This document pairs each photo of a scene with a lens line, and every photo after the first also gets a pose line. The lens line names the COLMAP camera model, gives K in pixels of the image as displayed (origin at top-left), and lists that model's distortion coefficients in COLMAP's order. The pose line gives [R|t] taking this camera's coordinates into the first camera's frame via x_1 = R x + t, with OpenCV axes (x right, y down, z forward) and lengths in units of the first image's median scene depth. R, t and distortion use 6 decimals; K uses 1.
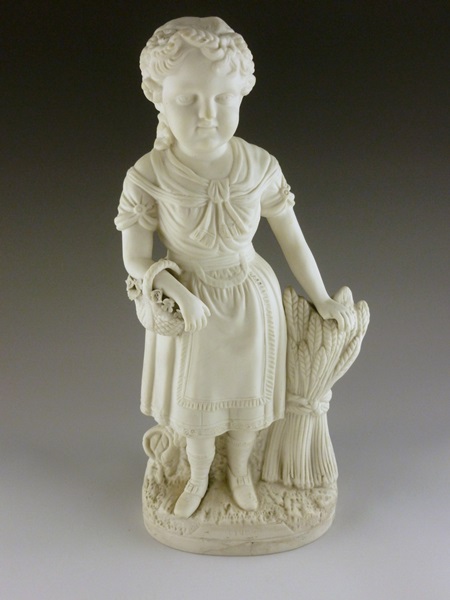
lens RADIAL K [[564.3, 0, 228.0], [0, 564.3, 294.5], [0, 0, 1]] dist [-0.041000, 0.000000]
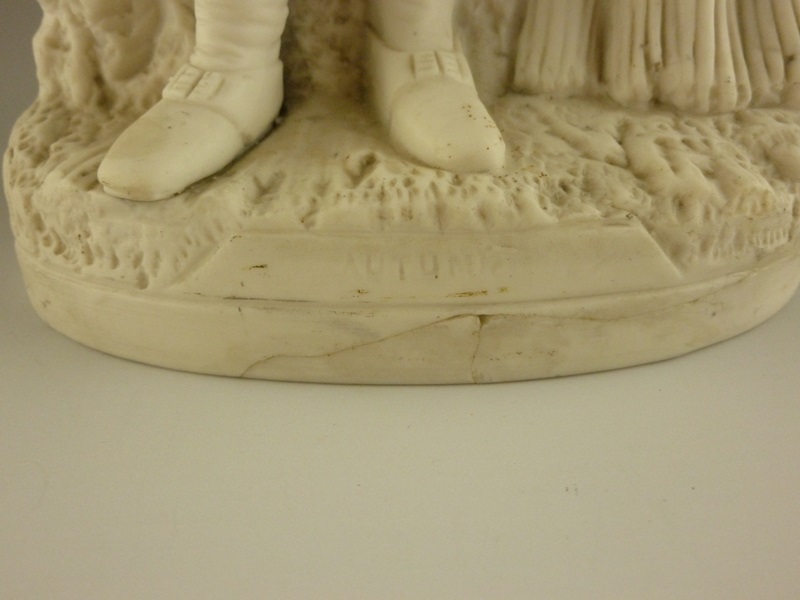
lens RADIAL K [[752.4, 0, 400.5], [0, 752.4, 300.6], [0, 0, 1]] dist [-0.041000, 0.000000]
pose [[0.999881, 0.006575, 0.013959, 0.009604], [-0.009042, 0.982747, 0.184733, 0.370025], [-0.012504, -0.184837, 0.982690, 0.701308]]
